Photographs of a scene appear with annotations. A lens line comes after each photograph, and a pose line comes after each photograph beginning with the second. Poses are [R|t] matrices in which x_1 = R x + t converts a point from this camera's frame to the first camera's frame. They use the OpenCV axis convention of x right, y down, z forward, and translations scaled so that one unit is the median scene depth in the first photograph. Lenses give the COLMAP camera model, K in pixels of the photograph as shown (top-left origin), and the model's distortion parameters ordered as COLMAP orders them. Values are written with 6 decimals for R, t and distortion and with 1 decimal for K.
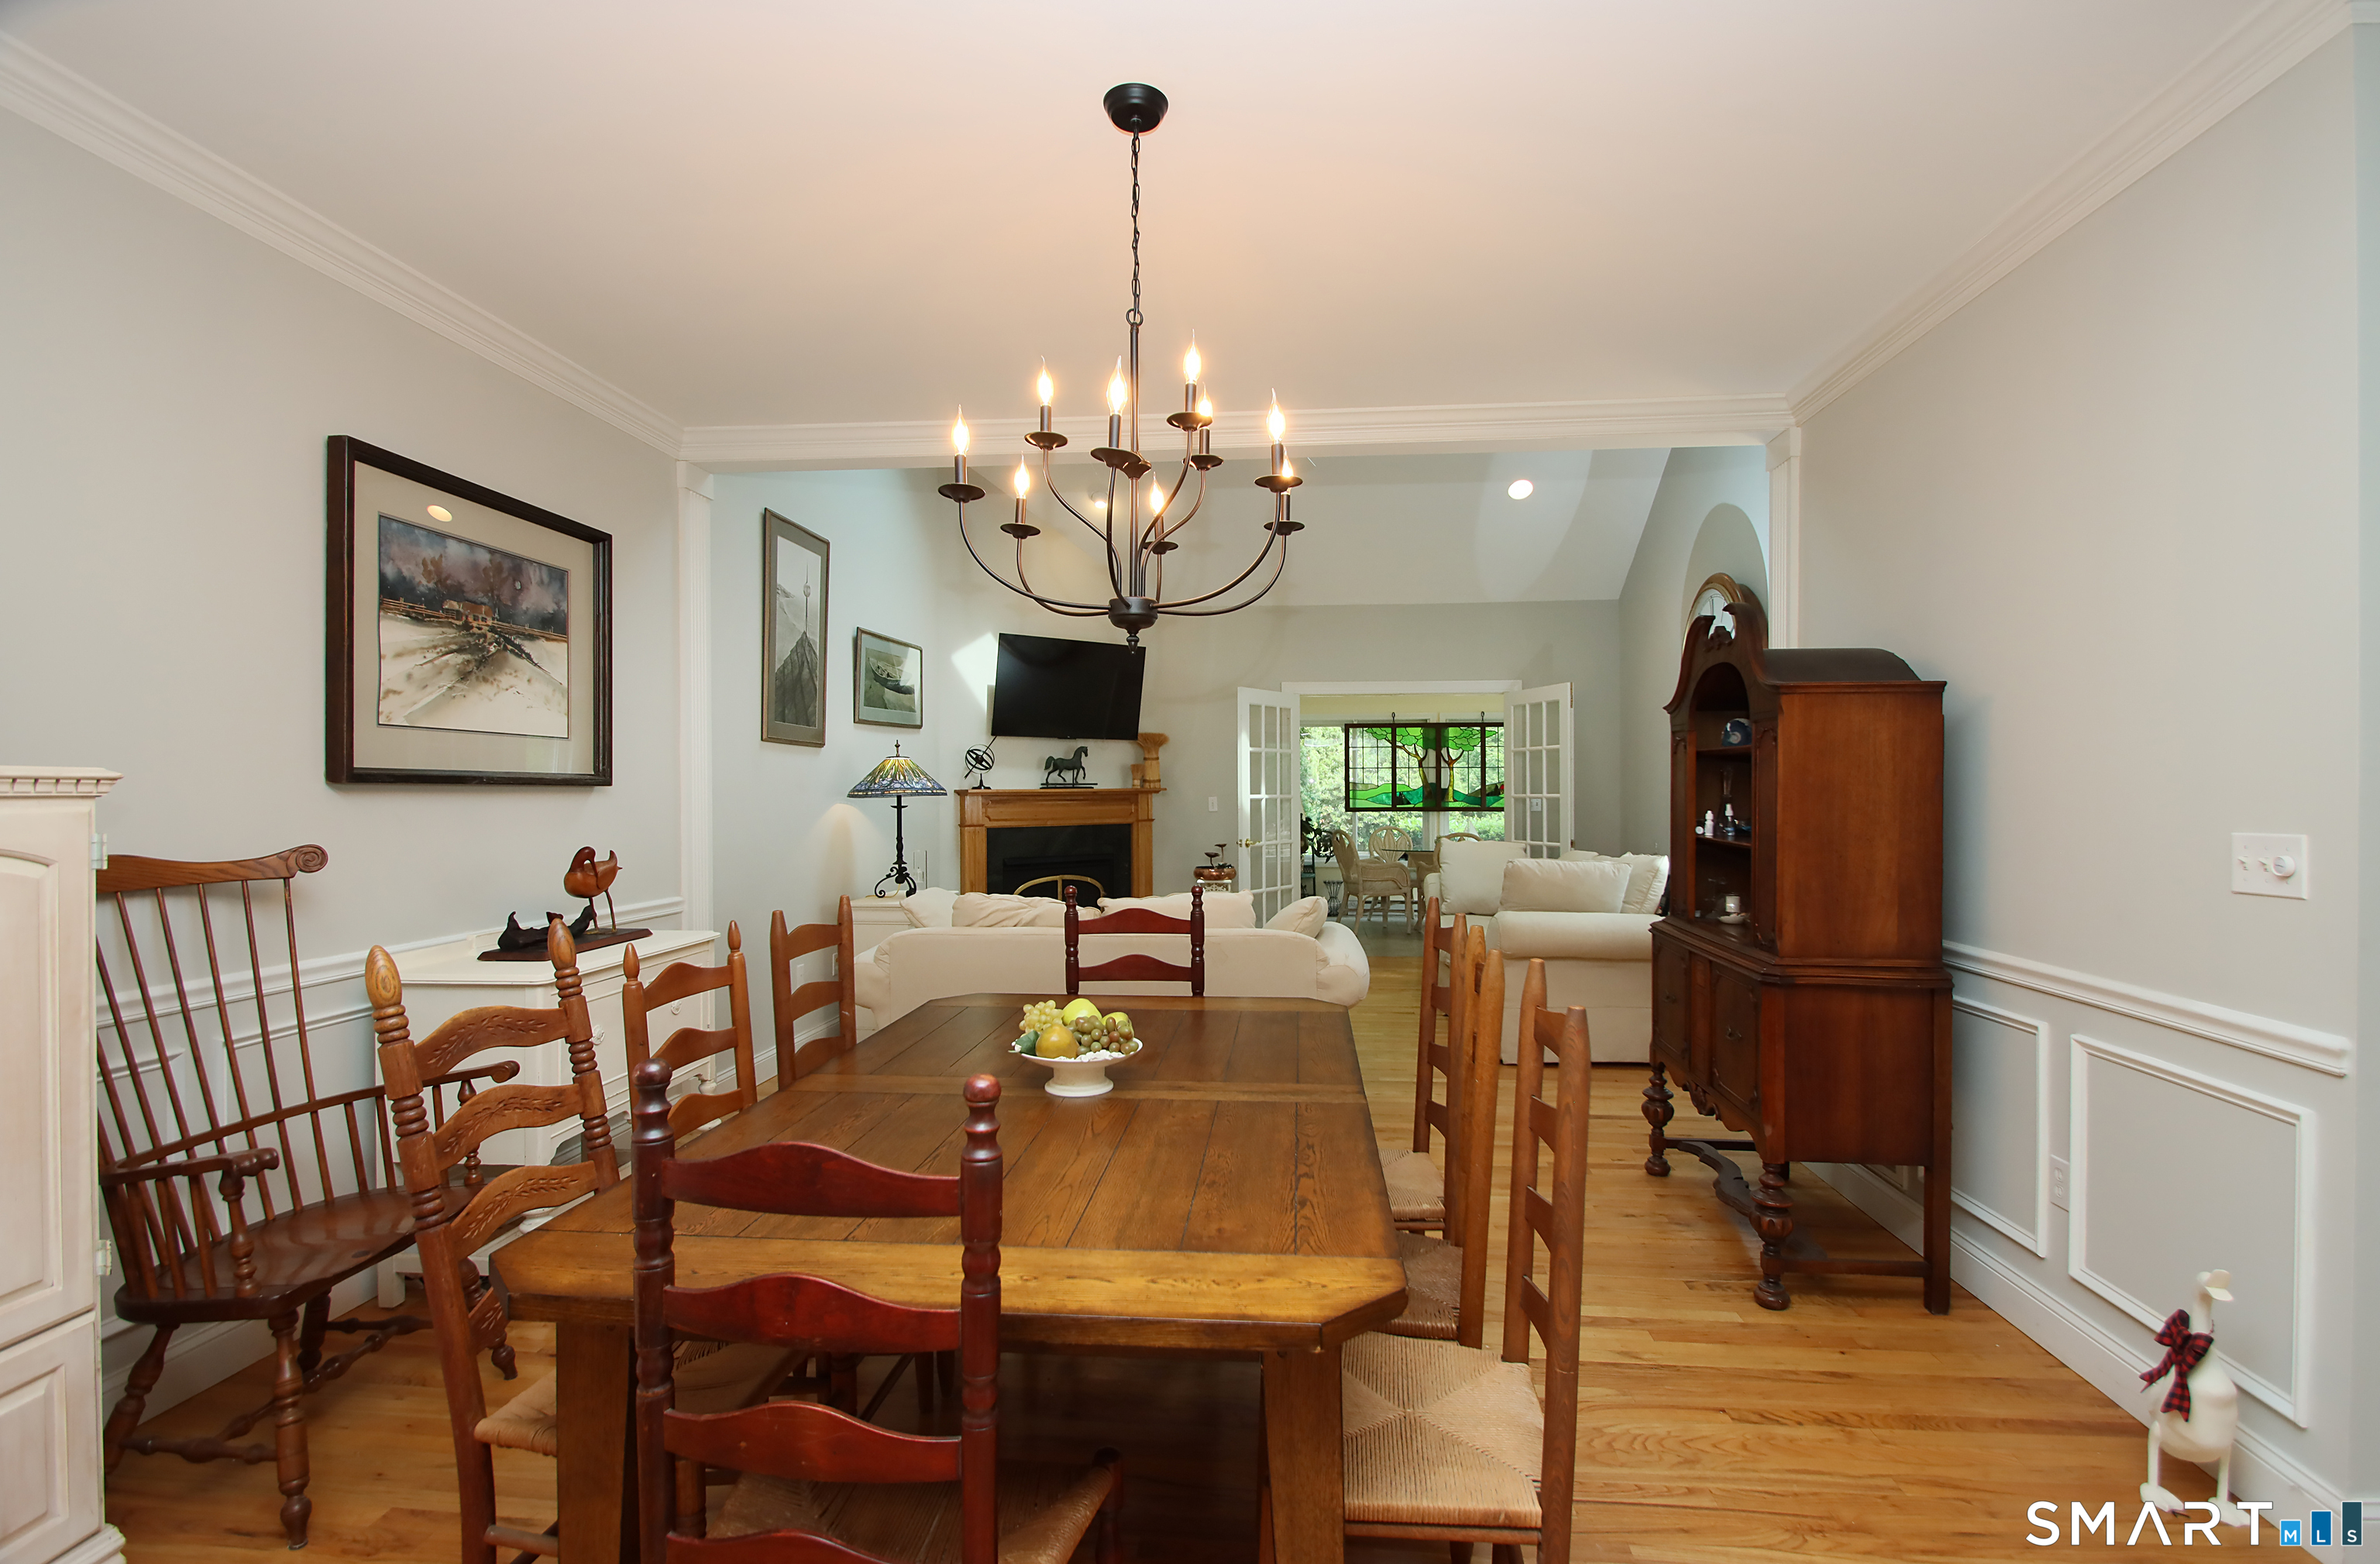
lens RADIAL K [[1110.1, 0, 1184.3], [0, 1110.1, 766.6], [0, 0, 1]] dist [0.011524, -0.014373]
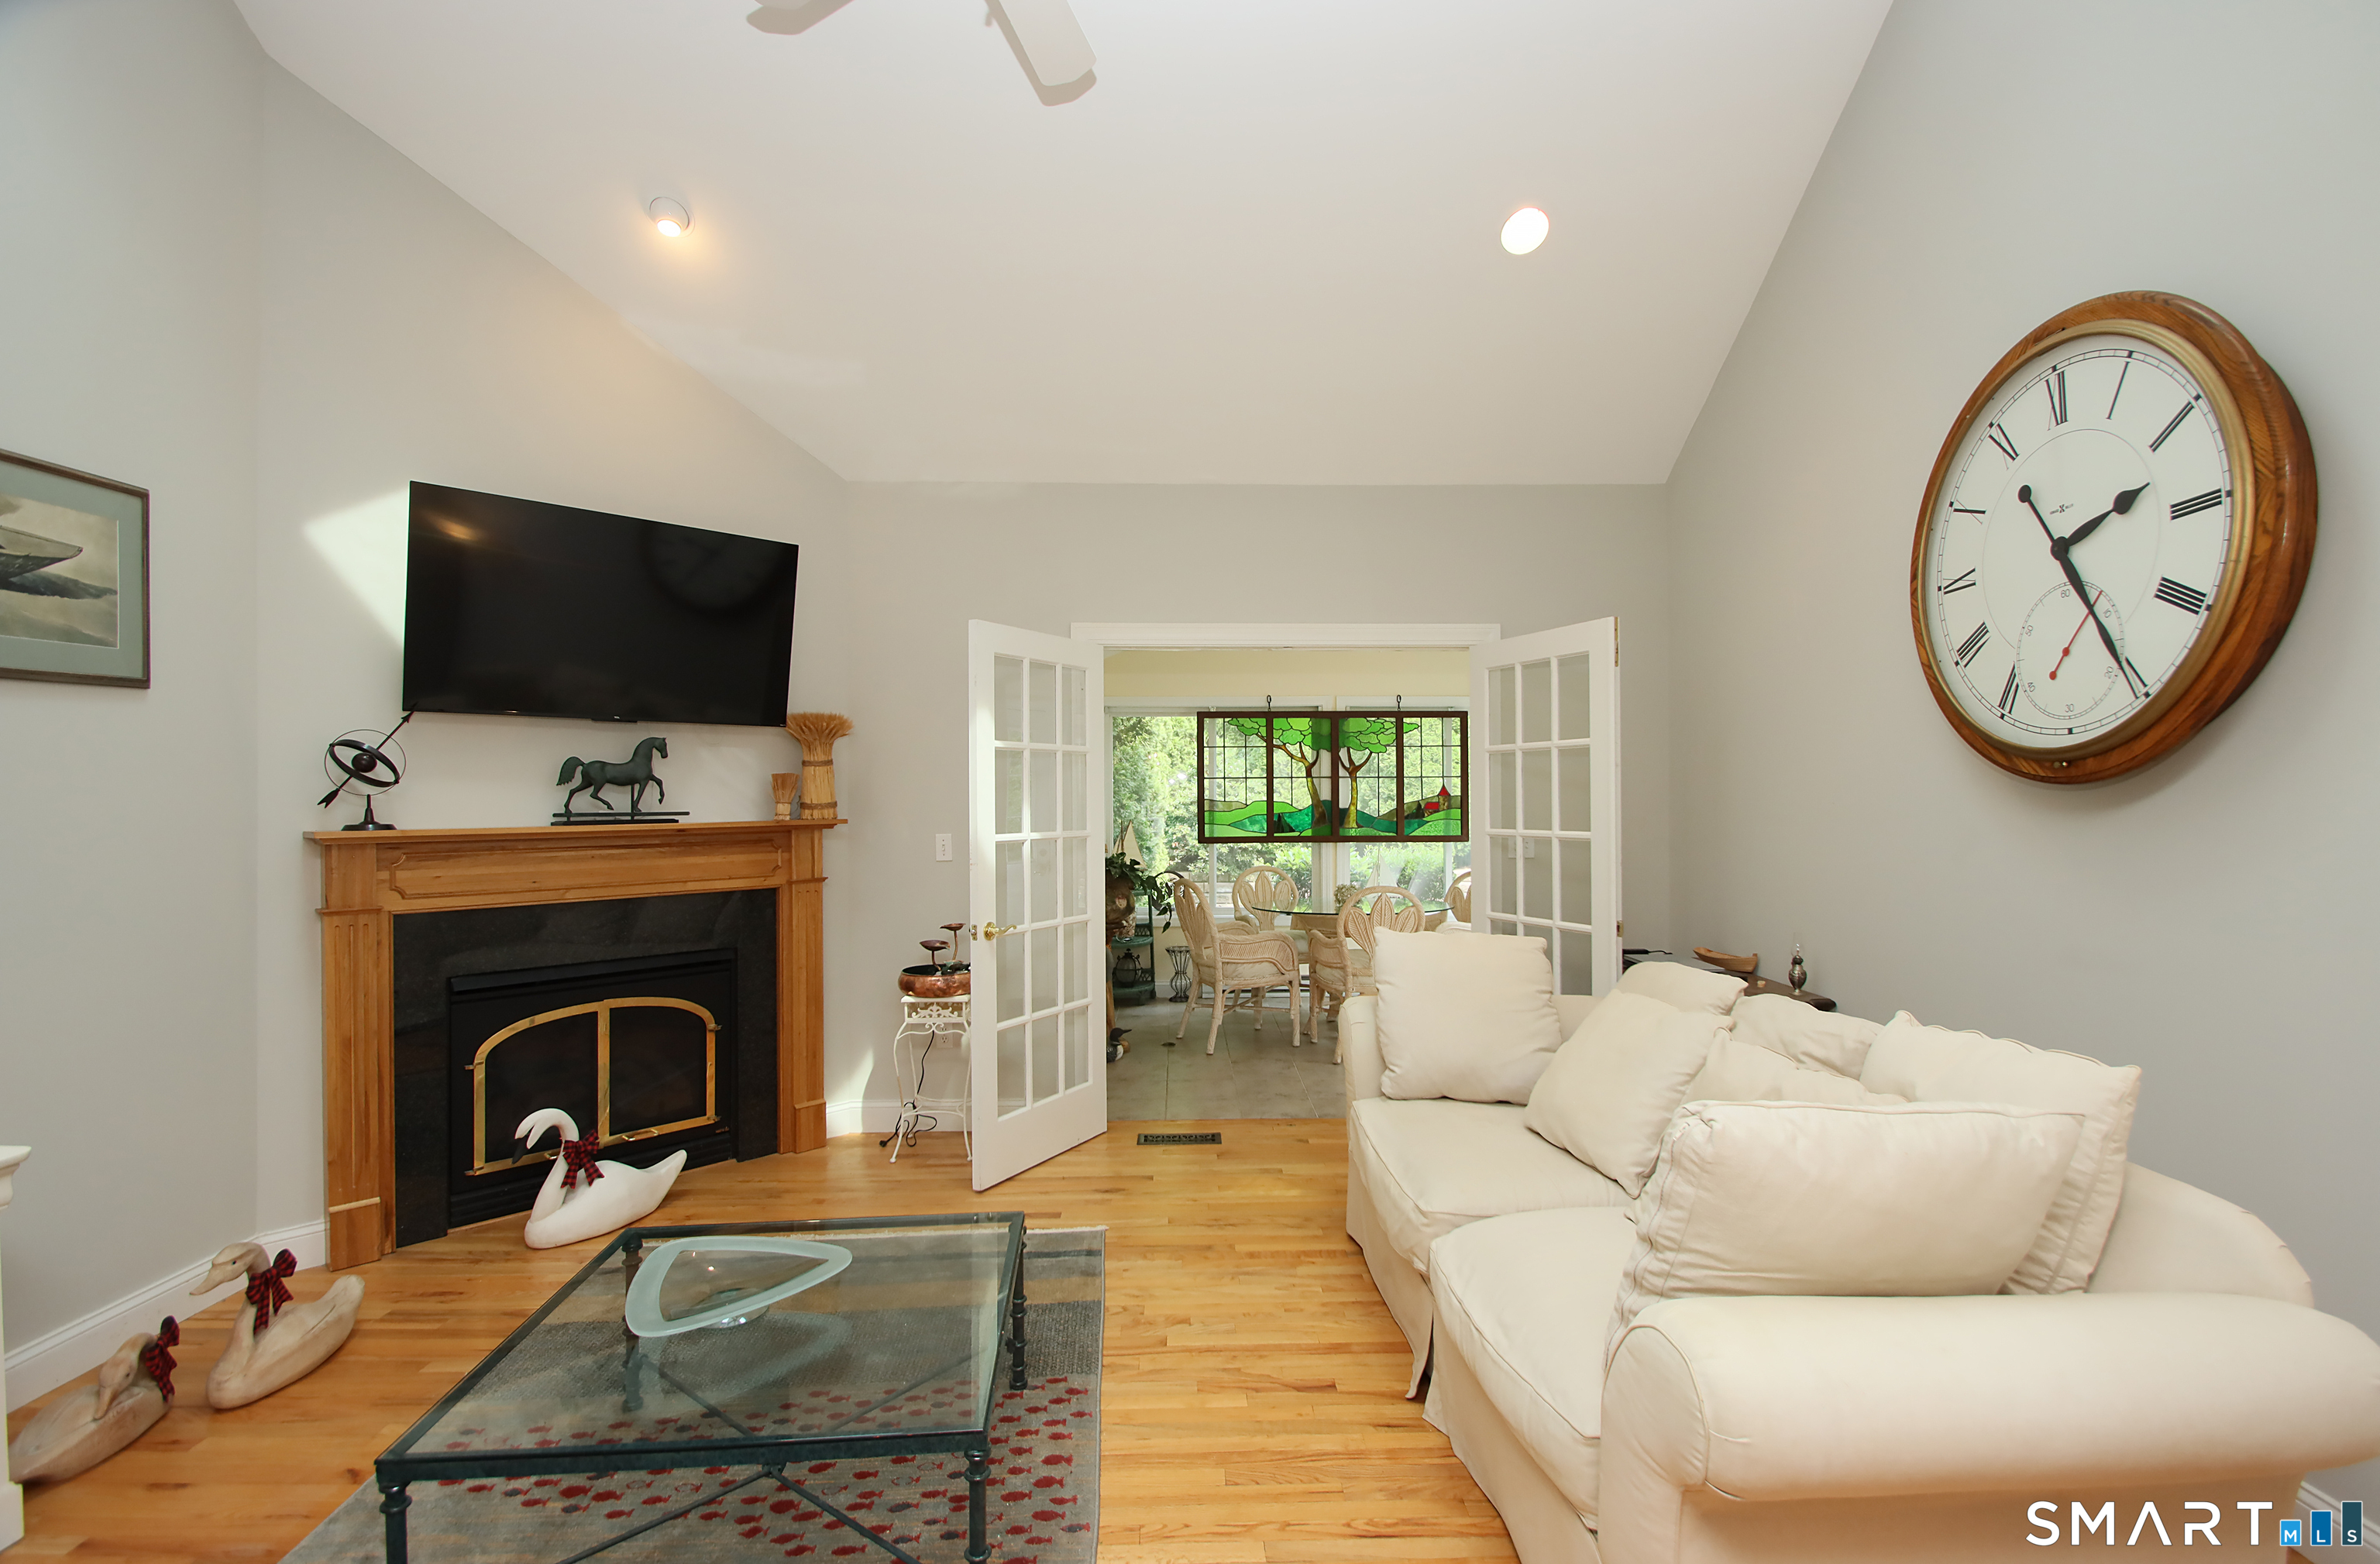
lens RADIAL K [[1110.1, 0, 1198.8], [0, 1110.1, 796.3], [0, 0, 1]] dist [0.011524, -0.014373]
pose [[0.991733, -0.002575, 0.128291, 0.090280], [-0.000059, 0.999789, 0.020525, -0.002407], [-0.128317, -0.020363, 0.991524, 0.514812]]
